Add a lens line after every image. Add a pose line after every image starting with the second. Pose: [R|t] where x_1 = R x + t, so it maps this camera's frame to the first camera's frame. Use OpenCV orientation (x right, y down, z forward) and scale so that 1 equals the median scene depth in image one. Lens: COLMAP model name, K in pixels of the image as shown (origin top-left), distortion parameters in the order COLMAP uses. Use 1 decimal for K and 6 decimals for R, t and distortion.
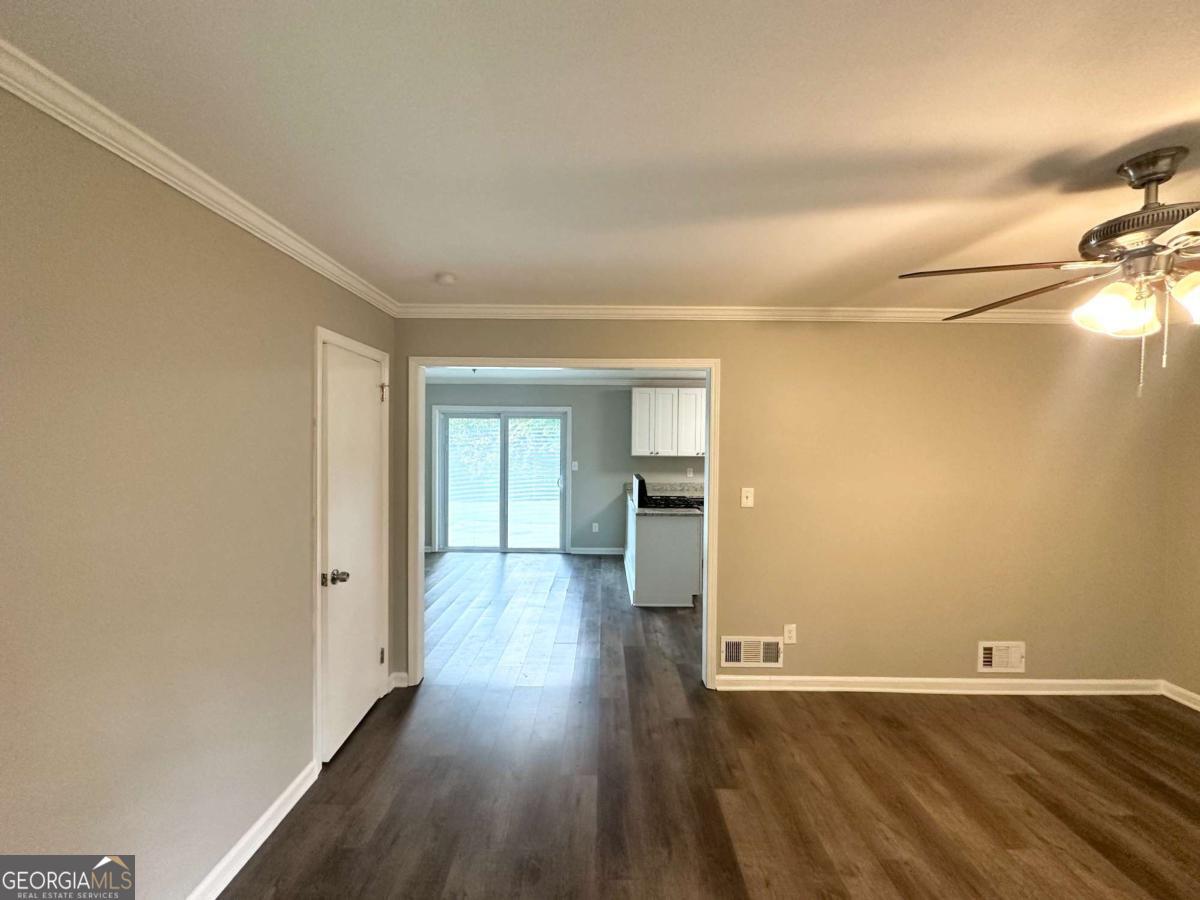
lens RADIAL K [[477.7, 0, 600.0], [0, 477.7, 450.0], [0, 0, 1]] dist [-0.002986, 0.000702]
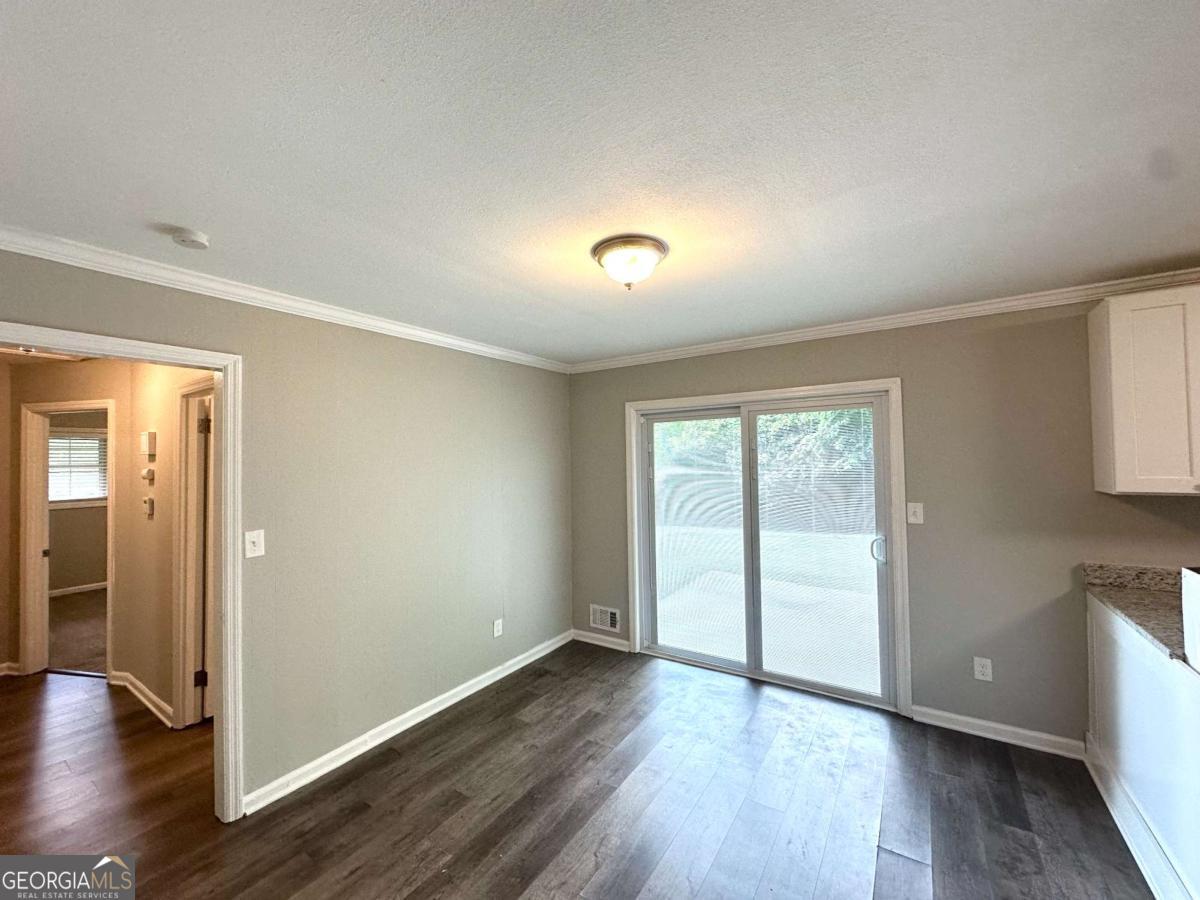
lens RADIAL K [[477.7, 0, 600.0], [0, 477.7, 450.0], [0, 0, 1]] dist [-0.002986, 0.000702]
pose [[0.836177, -0.035204, -0.547328, -0.052845], [0.015550, 0.999058, -0.040504, -0.010539], [0.548239, 0.025357, 0.835937, 0.485702]]
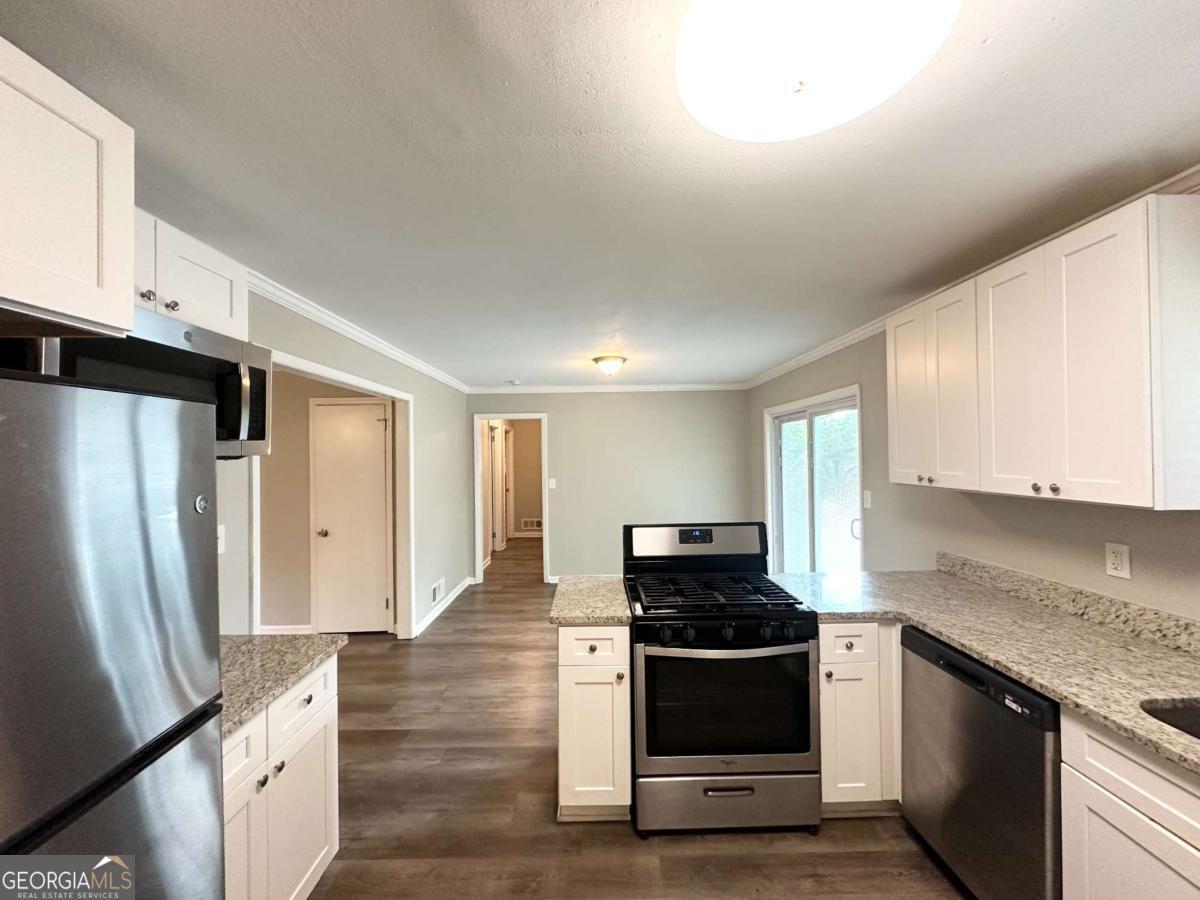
lens RADIAL K [[477.7, 0, 600.0], [0, 477.7, 450.0], [0, 0, 1]] dist [-0.002986, 0.000702]
pose [[0.012942, -0.020979, -0.999696, 0.448537], [-0.006435, 0.999757, -0.021063, -0.006084], [0.999896, 0.006705, 0.012804, 0.713189]]
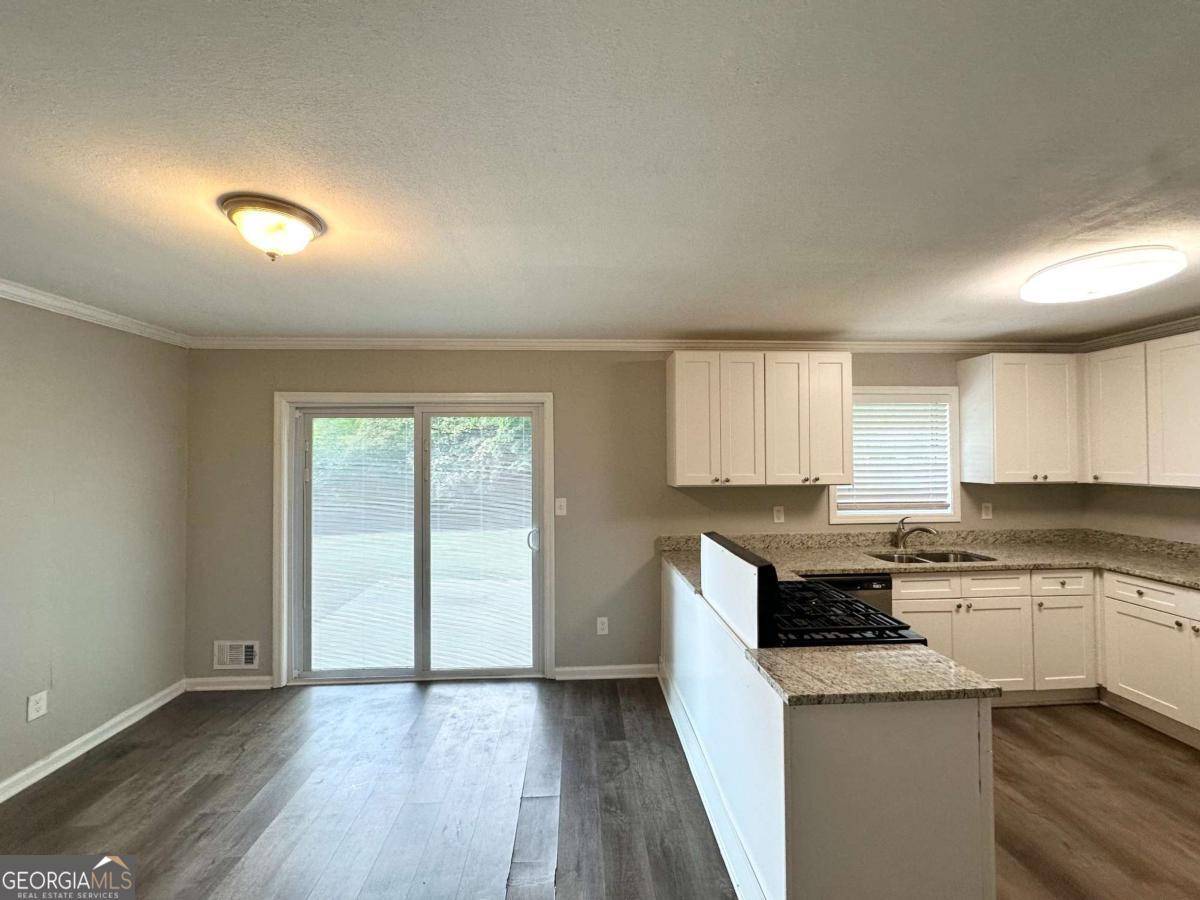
lens RADIAL K [[477.7, 0, 600.0], [0, 477.7, 450.0], [0, 0, 1]] dist [-0.002986, 0.000702]
pose [[0.998130, -0.014769, 0.059324, -0.039880], [0.016748, 0.999315, -0.032998, -0.010202], [-0.058796, 0.033930, 0.997693, 0.482036]]
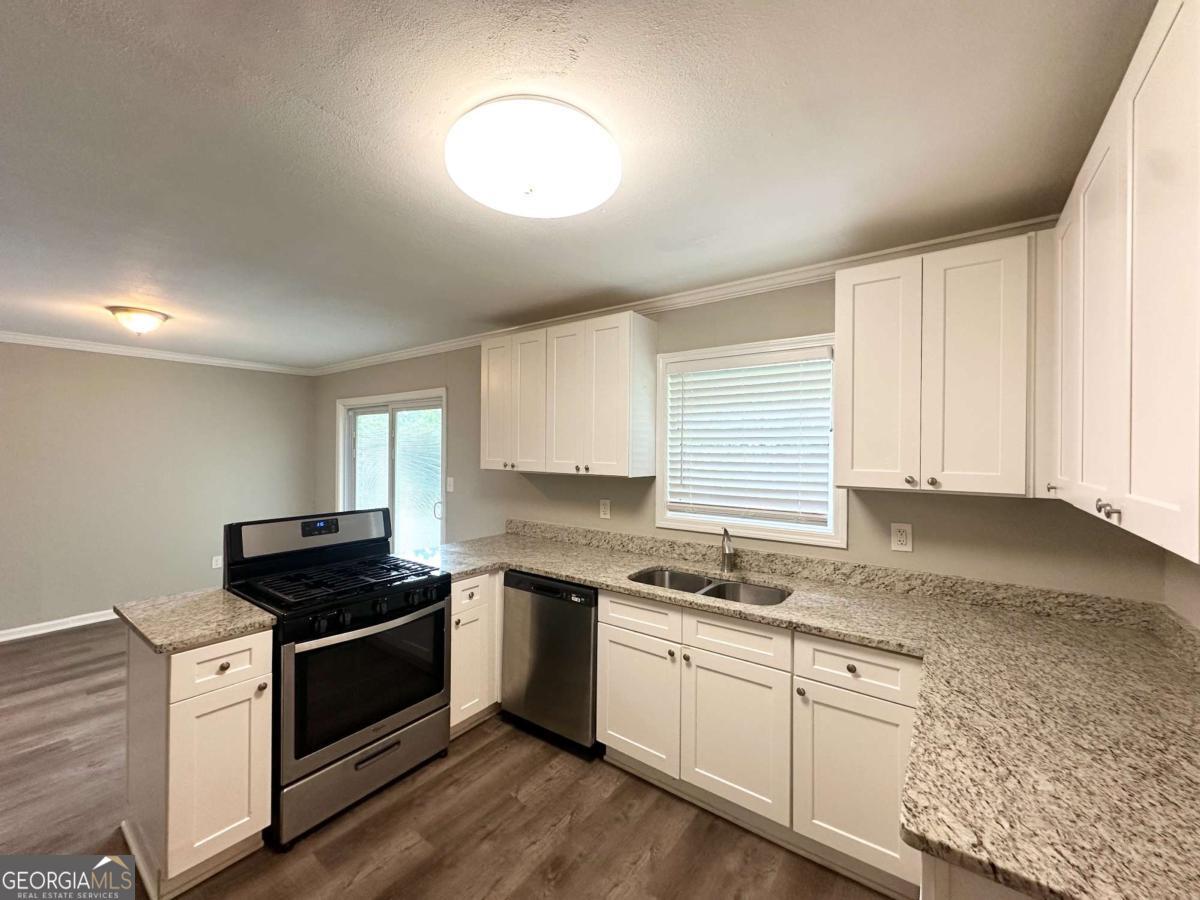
lens RADIAL K [[477.7, 0, 600.0], [0, 477.7, 450.0], [0, 0, 1]] dist [-0.002986, 0.000702]
pose [[0.807345, -0.002016, -0.590077, 0.457788], [-0.011583, 0.999747, -0.019264, -0.000875], [0.589966, 0.022388, 0.807117, 0.624820]]
